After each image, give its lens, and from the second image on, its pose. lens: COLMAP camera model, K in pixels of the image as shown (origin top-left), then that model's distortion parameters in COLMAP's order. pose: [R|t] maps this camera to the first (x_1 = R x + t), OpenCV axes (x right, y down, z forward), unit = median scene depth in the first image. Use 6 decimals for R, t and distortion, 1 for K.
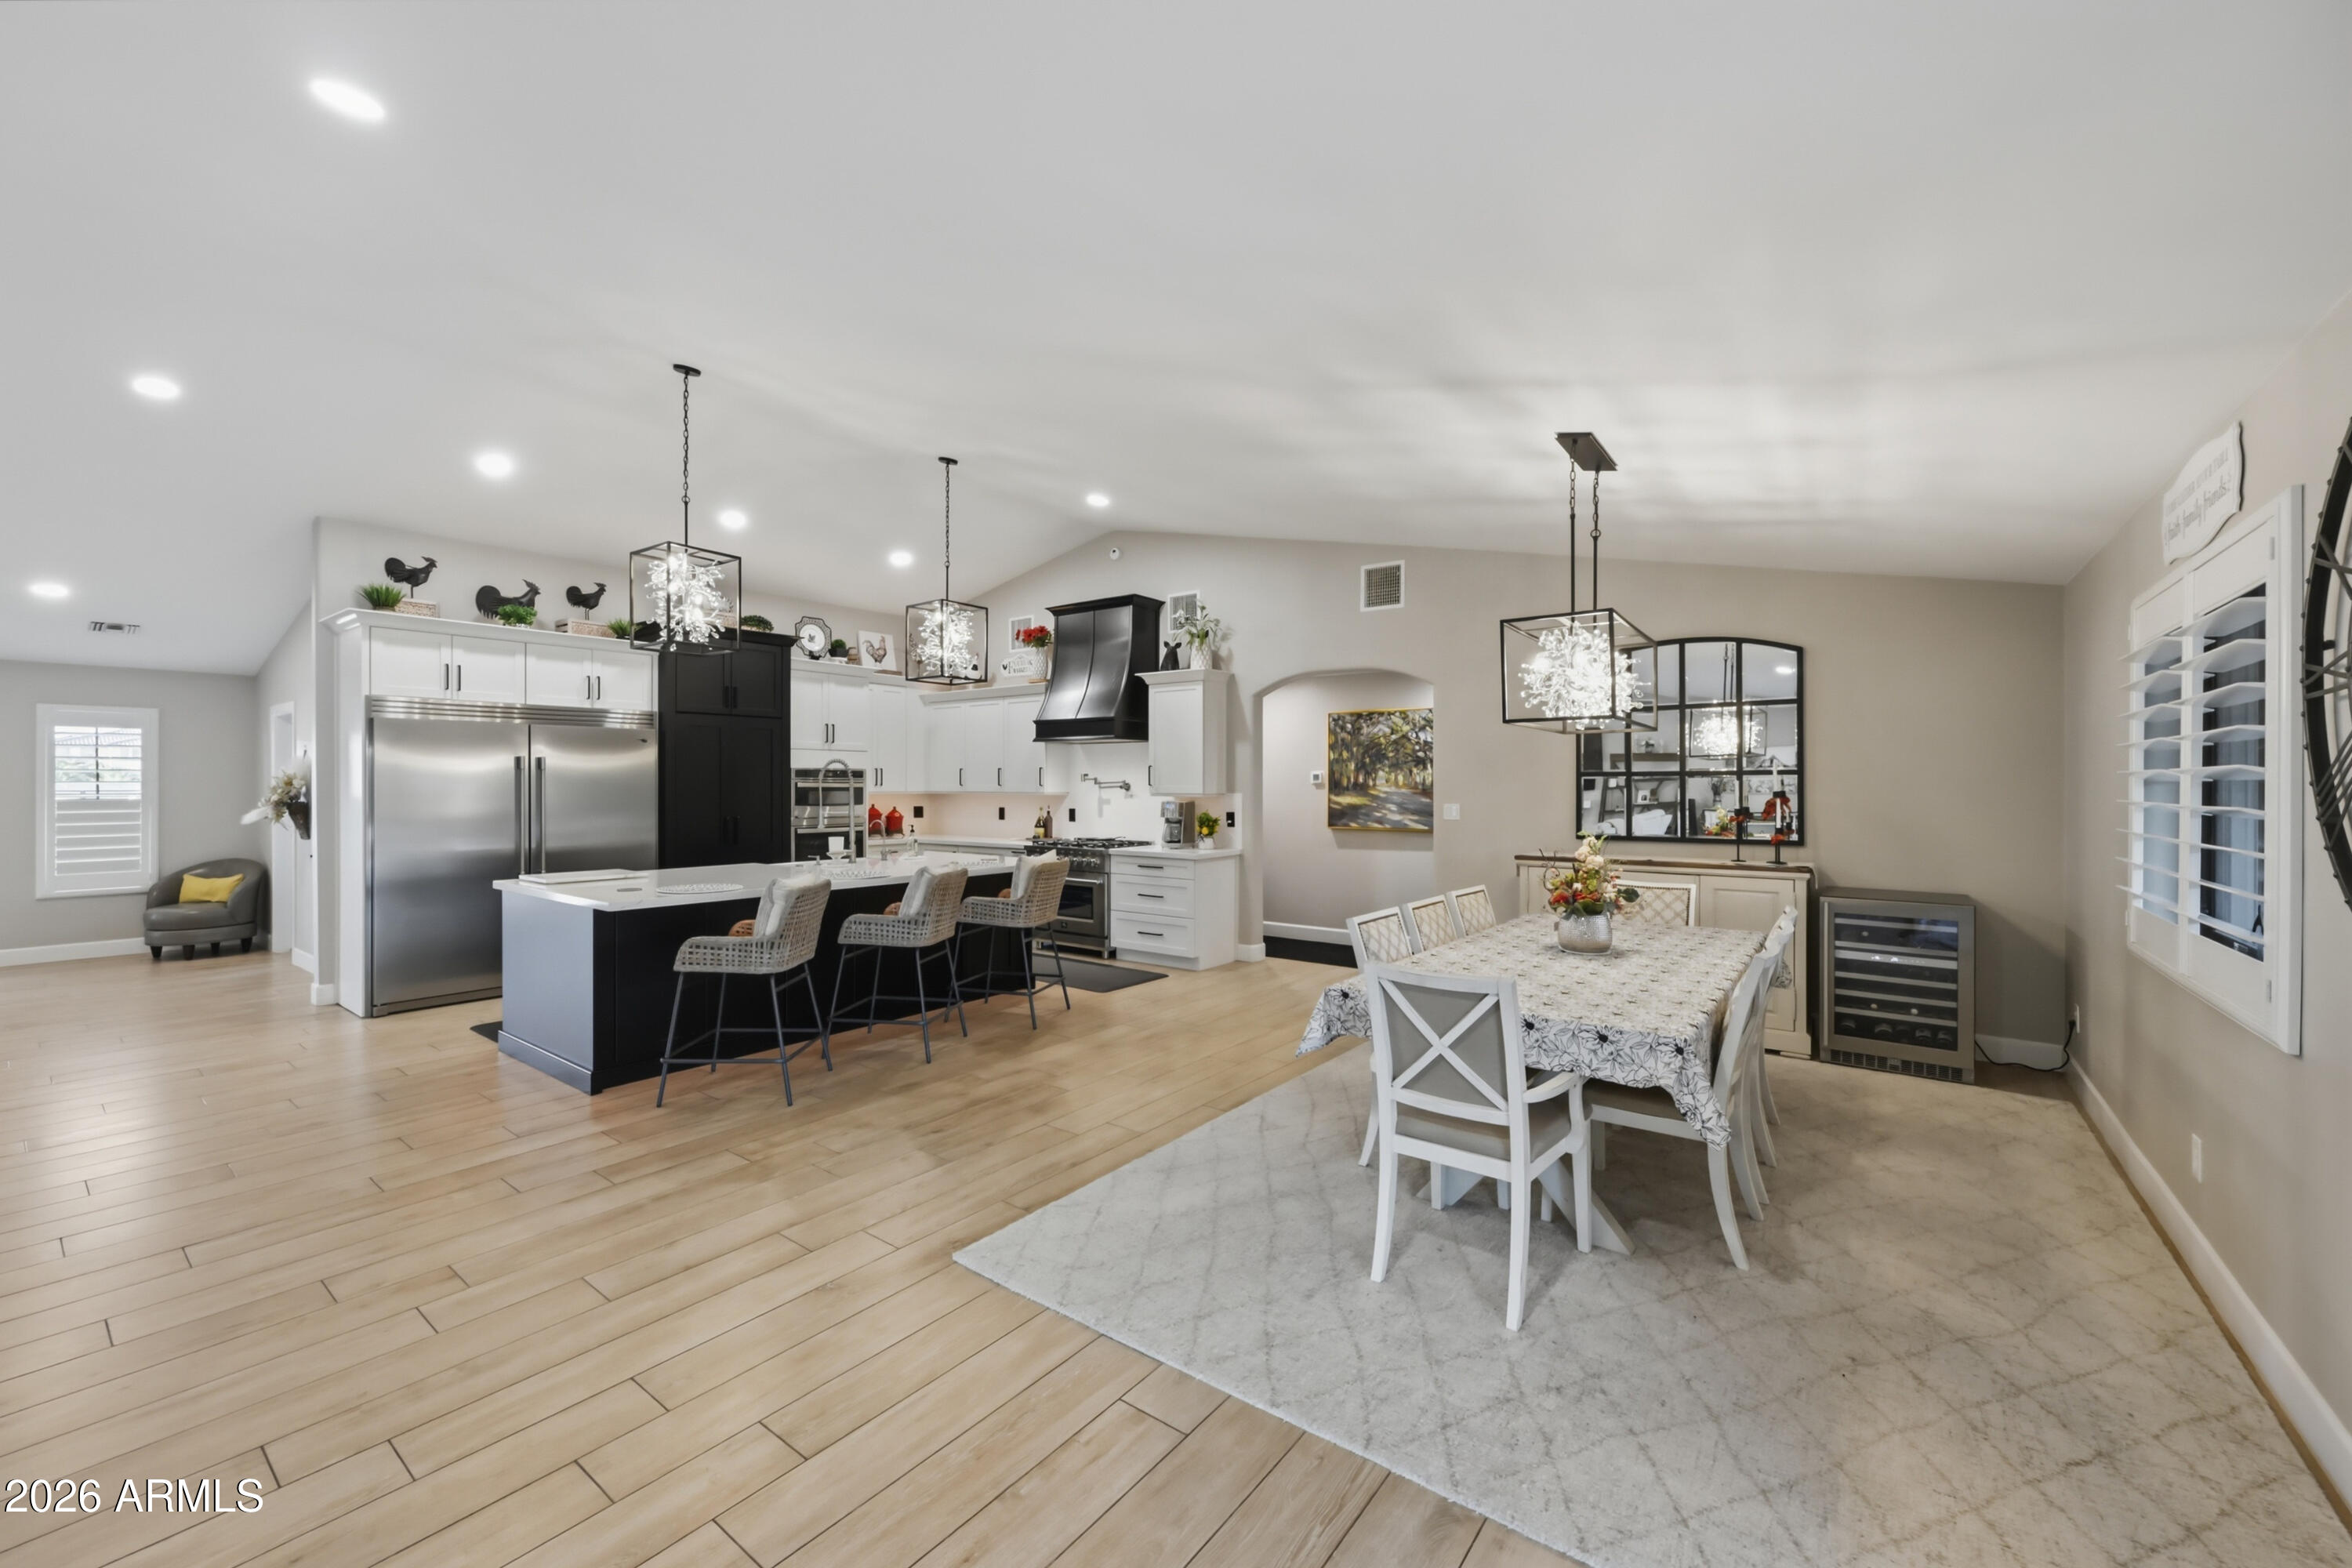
lens RADIAL K [[917.0, 0, 1179.1], [0, 917.0, 792.2], [0, 0, 1]] dist [-0.001335, 0.000011]
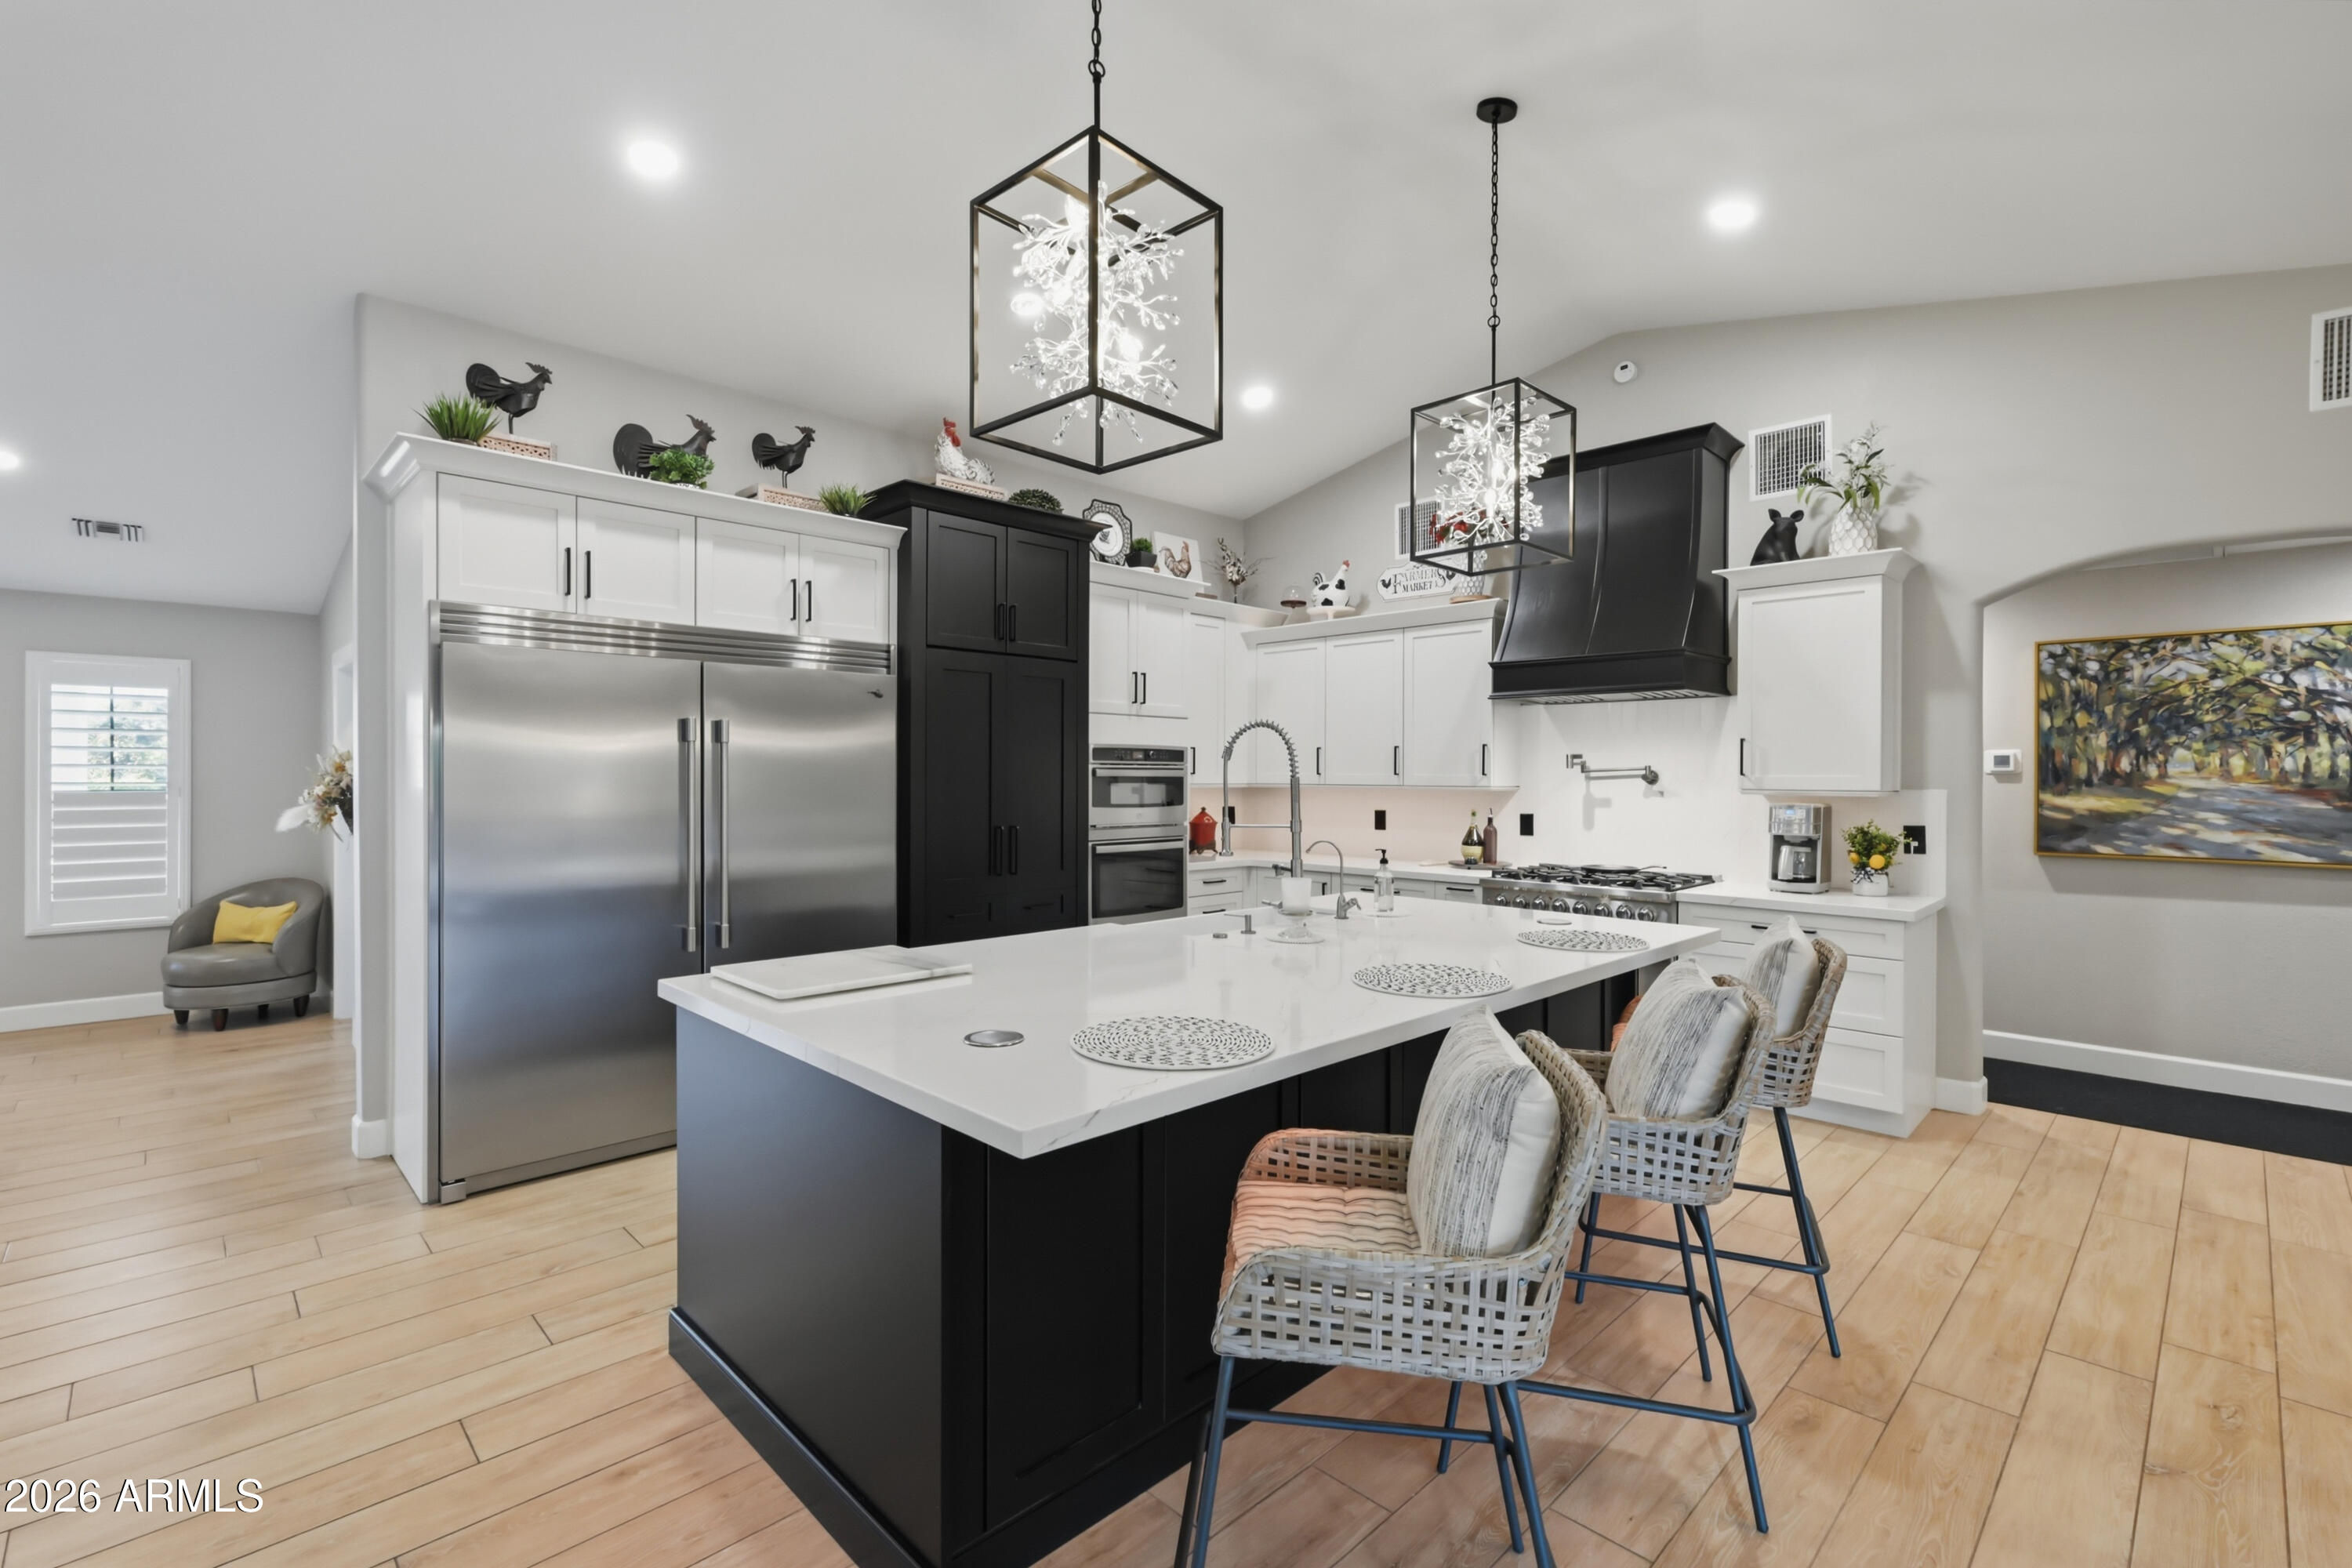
lens RADIAL K [[1031.1, 0, 1177.8], [0, 1031.1, 791.2], [0, 0, 1]] dist [0.000368, -0.000187]
pose [[0.989775, 0.005096, -0.142544, -0.275662], [-0.004185, 0.999969, 0.006690, -0.000374], [0.142573, -0.006025, 0.989766, 0.347861]]
